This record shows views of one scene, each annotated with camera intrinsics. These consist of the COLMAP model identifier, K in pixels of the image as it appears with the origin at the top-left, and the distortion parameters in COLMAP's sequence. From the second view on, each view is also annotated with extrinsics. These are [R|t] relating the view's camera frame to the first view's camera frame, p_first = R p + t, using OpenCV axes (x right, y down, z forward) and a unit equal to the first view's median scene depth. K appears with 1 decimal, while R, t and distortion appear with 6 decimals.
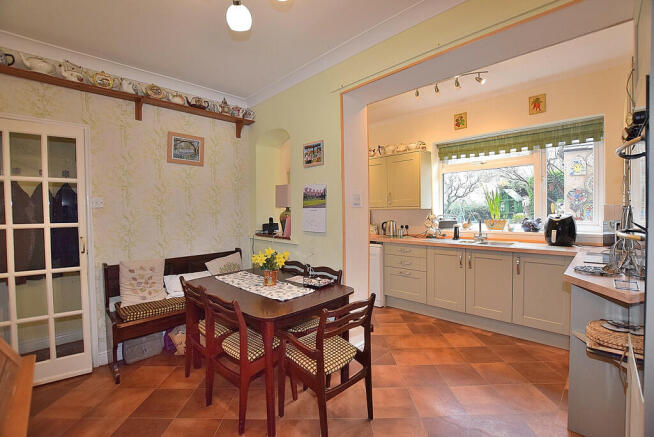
lens RADIAL K [[290.6, 0, 327.5], [0, 290.6, 219.7], [0, 0, 1]] dist [-0.028074, -0.000149]
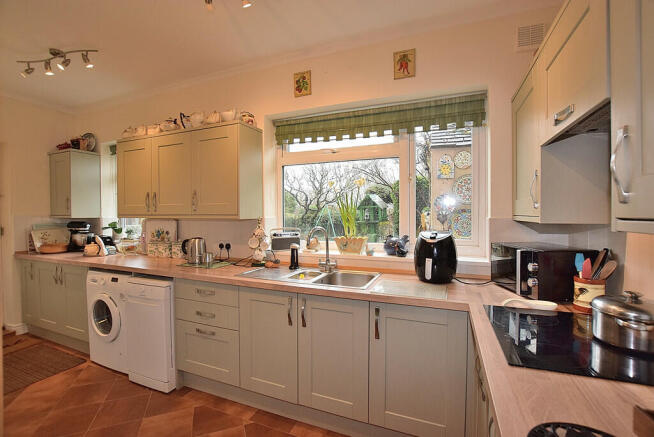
lens RADIAL K [[290.6, 0, 327.5], [0, 290.6, 219.7], [0, 0, 1]] dist [-0.028074, -0.000149]
pose [[0.925214, 0.005751, 0.379403, 0.279306], [-0.000965, 0.999918, -0.012802, -0.030255], [-0.379445, 0.011479, 0.925143, 0.396614]]
